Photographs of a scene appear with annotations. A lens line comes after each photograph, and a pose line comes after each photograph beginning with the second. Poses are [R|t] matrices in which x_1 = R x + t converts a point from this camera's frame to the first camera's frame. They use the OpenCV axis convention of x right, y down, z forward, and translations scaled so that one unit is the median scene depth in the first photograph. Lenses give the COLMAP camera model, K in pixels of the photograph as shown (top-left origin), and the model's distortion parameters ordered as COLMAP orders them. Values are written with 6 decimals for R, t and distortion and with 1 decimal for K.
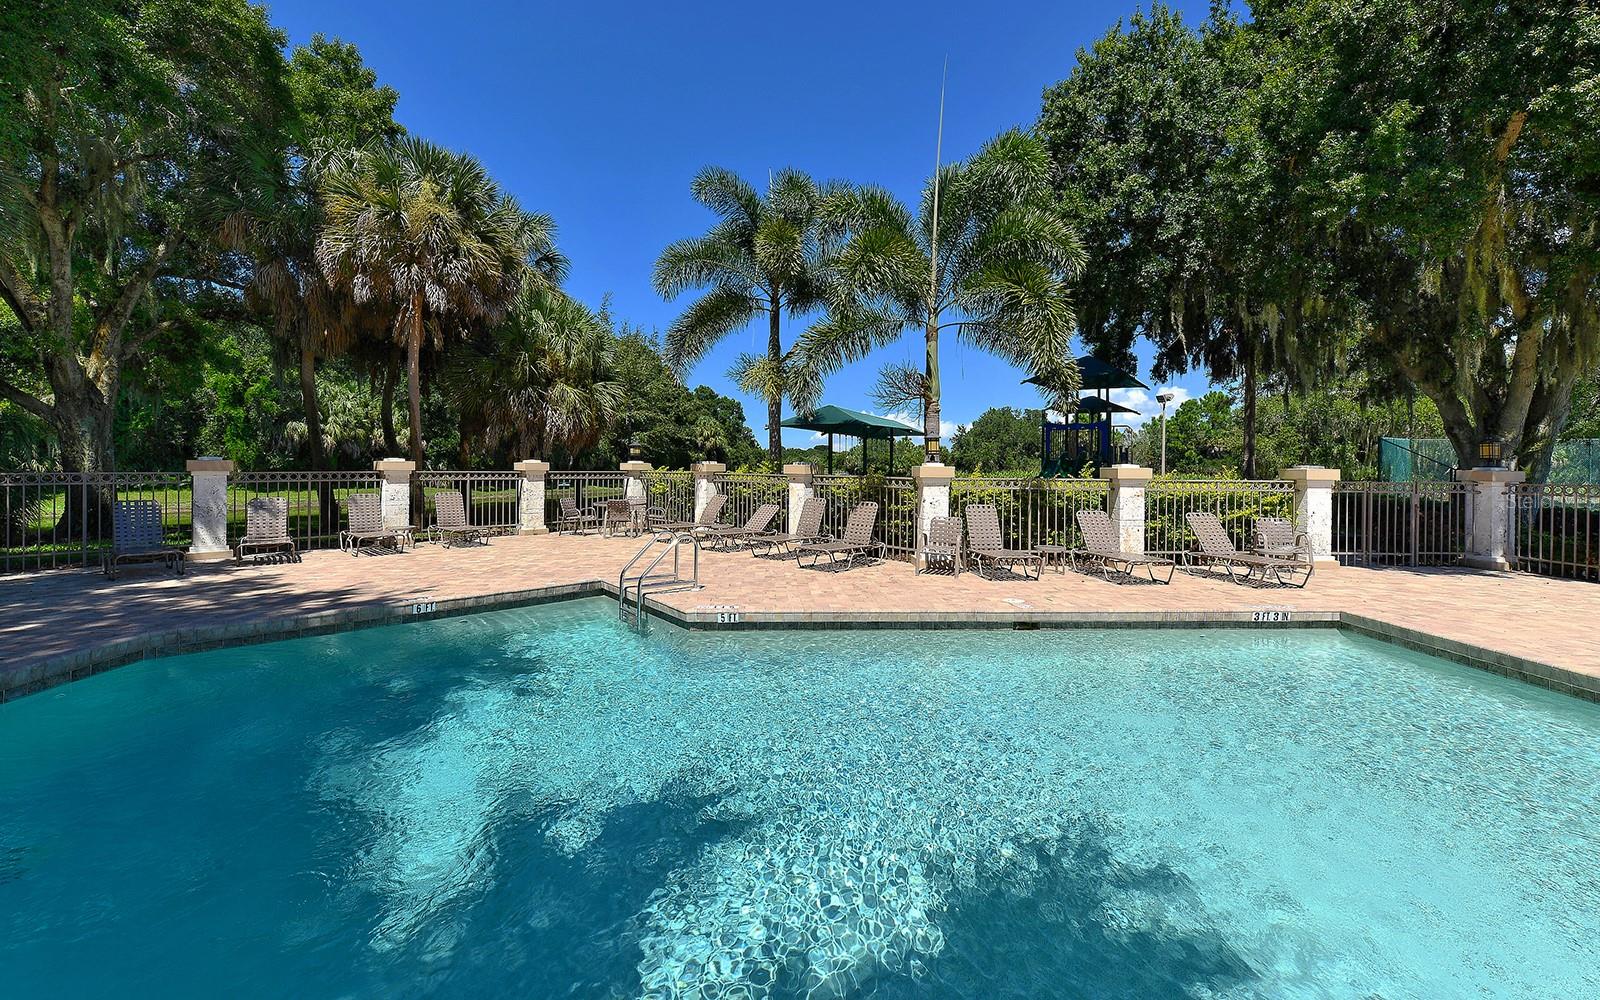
lens RADIAL K [[627.7, 0, 799.7], [0, 627.7, 467.2], [0, 0, 1]] dist [-0.000210, -0.000023]
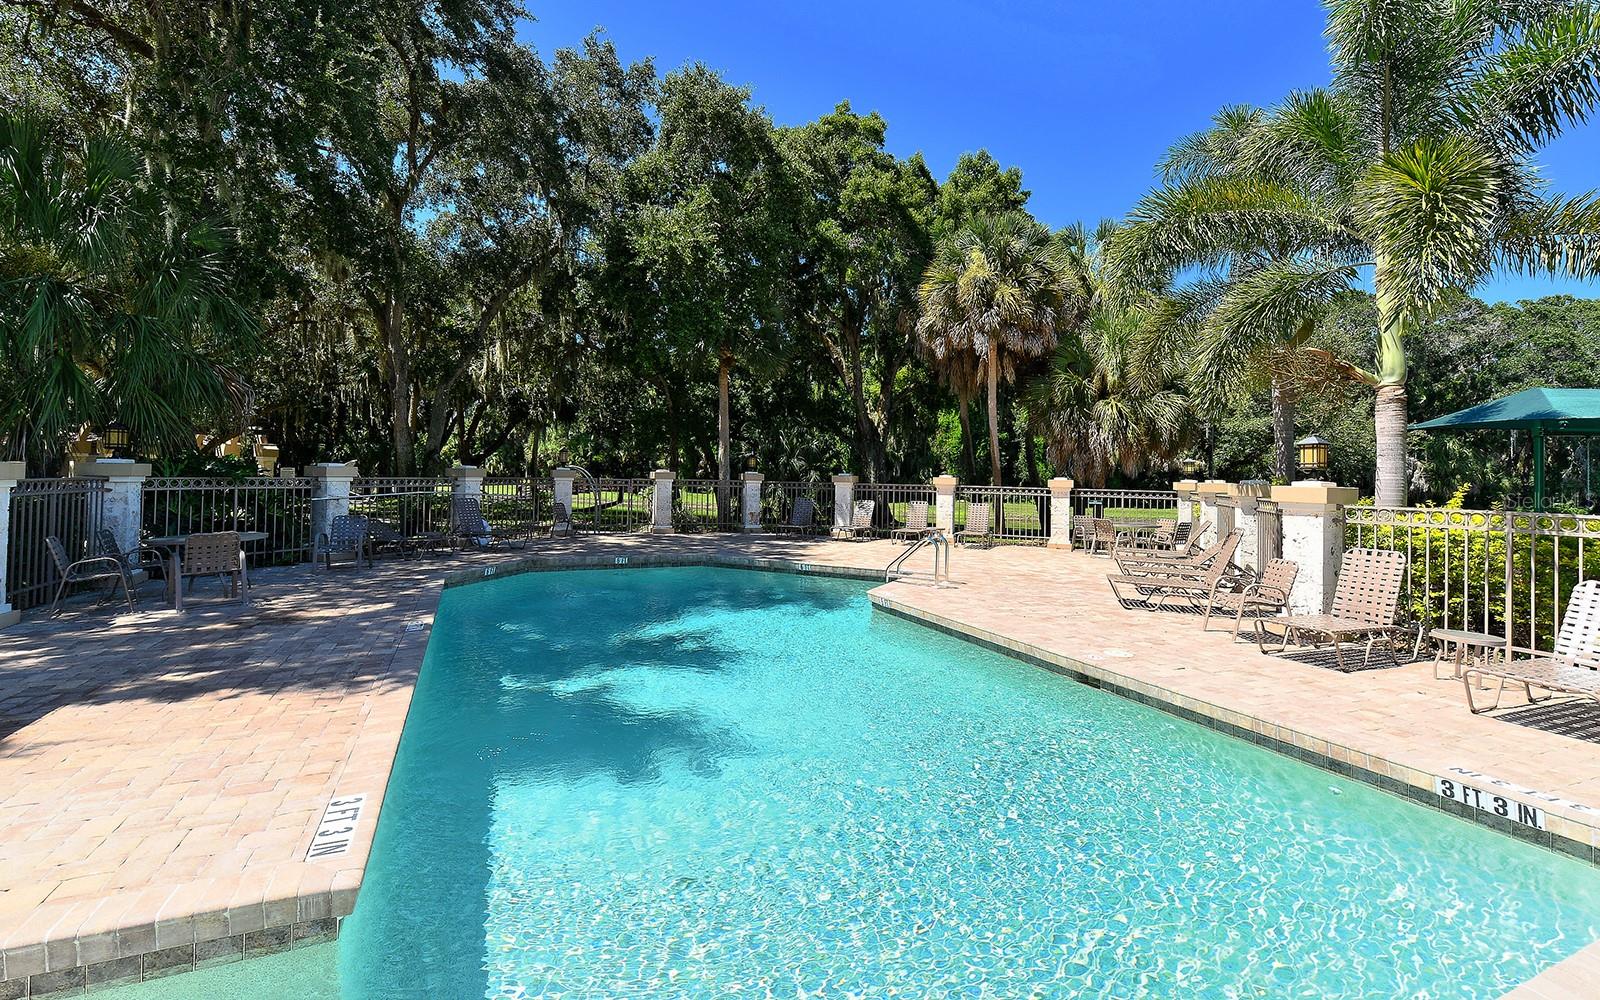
lens RADIAL K [[742.1, 0, 799.6], [0, 742.1, 466.6], [0, 0, 1]] dist [0.000618, 0.000074]
pose [[0.353188, -0.011404, -0.935483, 0.577193], [-0.015765, 0.999711, -0.018139, -0.000726], [0.935420, 0.021154, 0.352906, 0.153965]]
